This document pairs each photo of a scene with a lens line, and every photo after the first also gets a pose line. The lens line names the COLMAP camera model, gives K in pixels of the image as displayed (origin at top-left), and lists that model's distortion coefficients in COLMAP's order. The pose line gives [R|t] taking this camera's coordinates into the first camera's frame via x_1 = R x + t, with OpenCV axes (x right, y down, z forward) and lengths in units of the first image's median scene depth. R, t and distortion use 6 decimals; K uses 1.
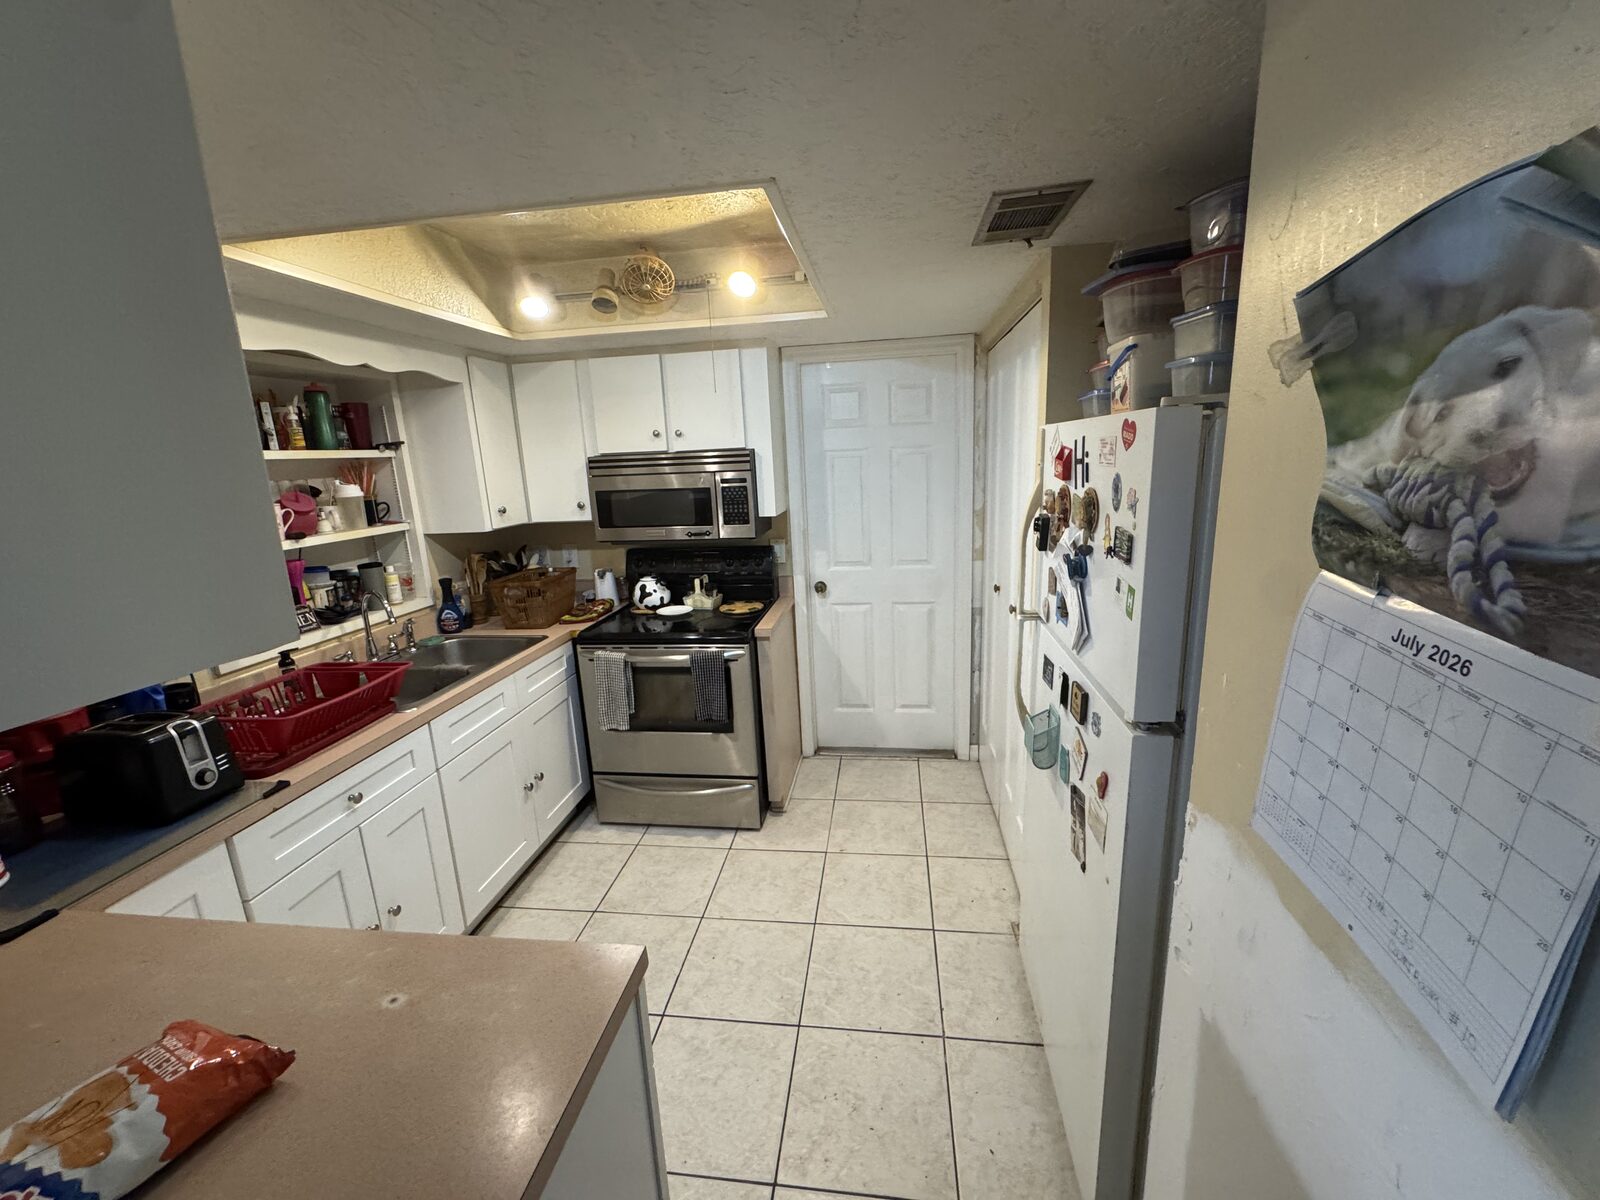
lens RADIAL K [[640.6, 0, 804.1], [0, 640.6, 596.6], [0, 0, 1]] dist [-0.001419, 0.000546]
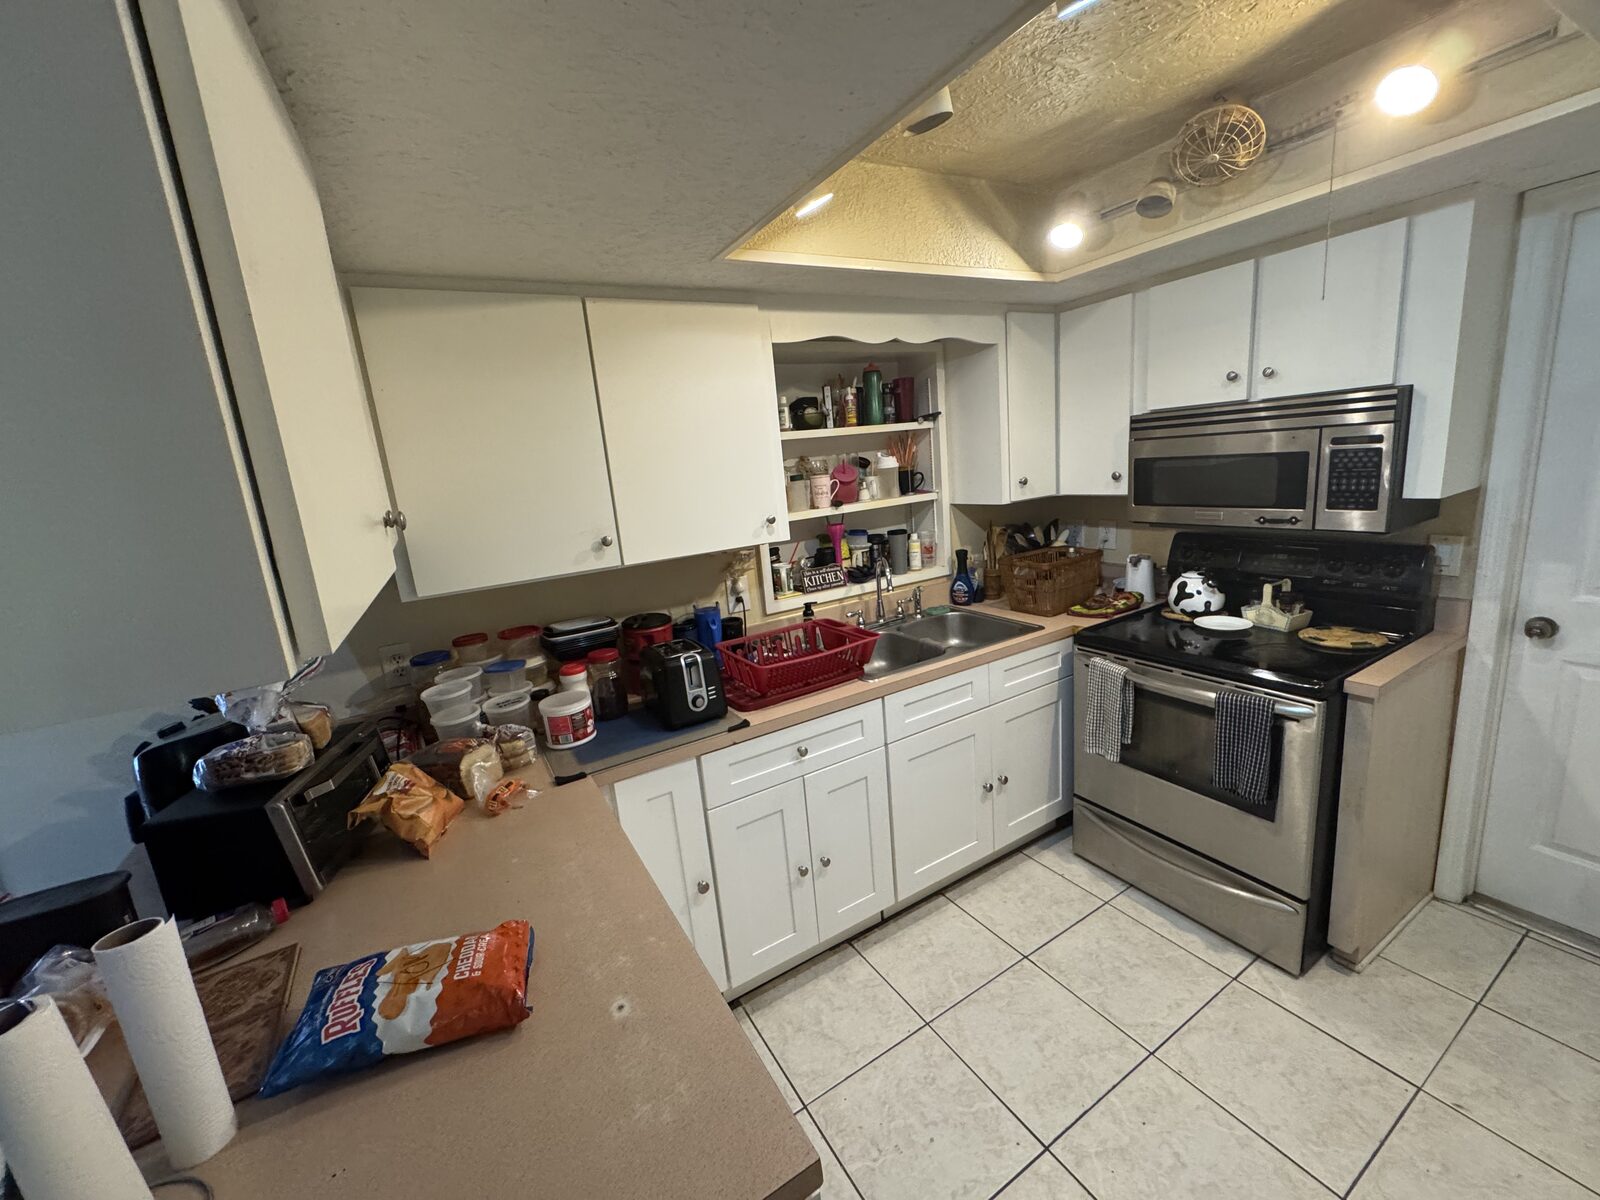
lens RADIAL K [[640.6, 0, 800.5], [0, 640.6, 597.0], [0, 0, 1]] dist [-0.001419, 0.000546]
pose [[0.620290, 0.155455, -0.768813, 0.060522], [-0.107489, 0.987763, 0.113004, -0.042580], [0.776972, 0.012544, 0.629410, 0.188879]]
